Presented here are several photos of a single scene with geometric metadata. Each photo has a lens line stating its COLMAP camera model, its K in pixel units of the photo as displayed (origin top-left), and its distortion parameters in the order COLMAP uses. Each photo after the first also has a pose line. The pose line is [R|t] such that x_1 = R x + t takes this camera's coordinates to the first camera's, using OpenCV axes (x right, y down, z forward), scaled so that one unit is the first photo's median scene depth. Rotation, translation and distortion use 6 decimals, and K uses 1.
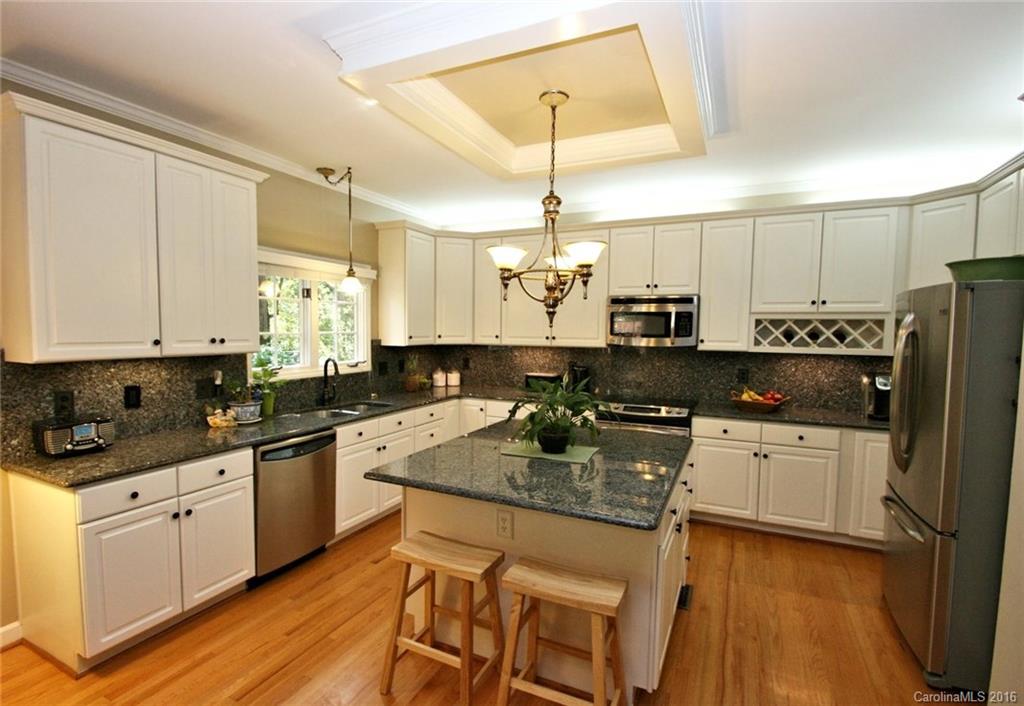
lens RADIAL K [[497.3, 0, 493.0], [0, 497.3, 367.7], [0, 0, 1]] dist [-0.000835, 0.000048]
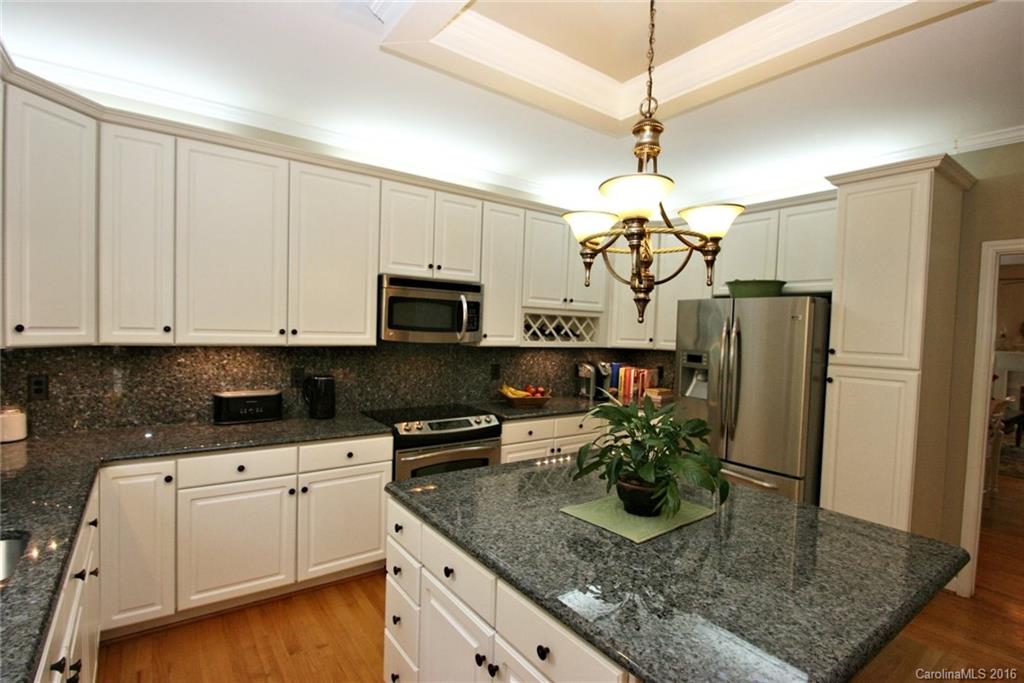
lens RADIAL K [[502.0, 0, 512.0], [0, 502.0, 341.5], [0, 0, 1]] dist [0.001484, 0.000058]
pose [[0.460968, -0.020636, 0.887177, -0.382278], [0.043642, 0.999047, 0.000562, -0.045959], [-0.886343, 0.038459, 0.461429, 0.602632]]
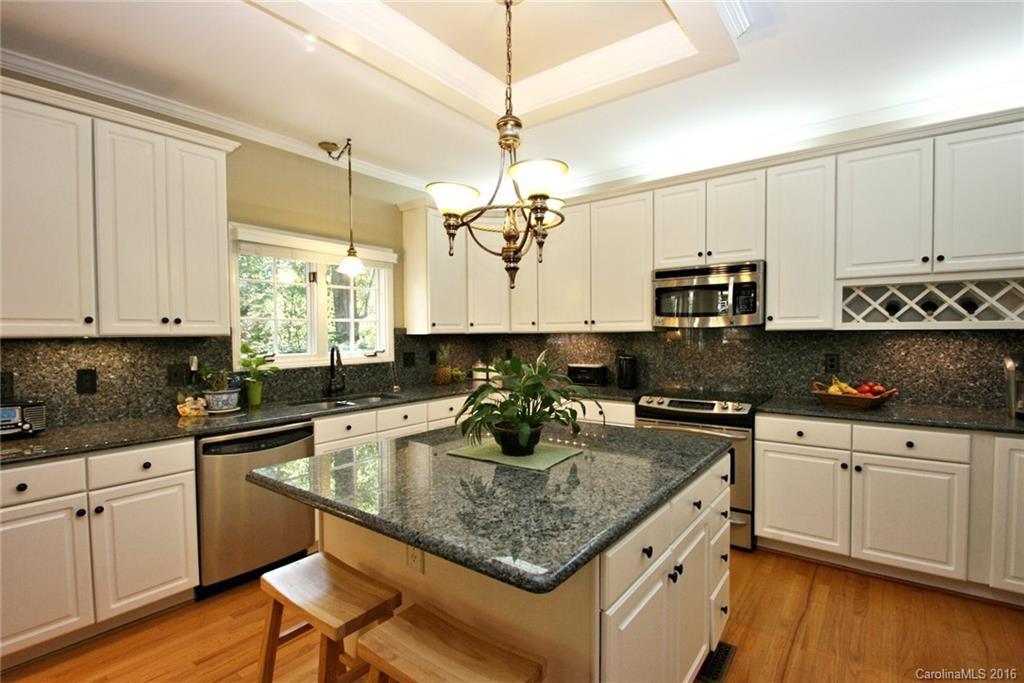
lens RADIAL K [[475.5, 0, 515.1], [0, 475.5, 353.9], [0, 0, 1]] dist [0.001564, -0.010625]
pose [[0.981818, -0.010308, -0.189544, 0.182641], [0.003197, 0.999281, -0.037780, 0.032996], [0.189797, 0.036487, 0.981145, 0.207266]]
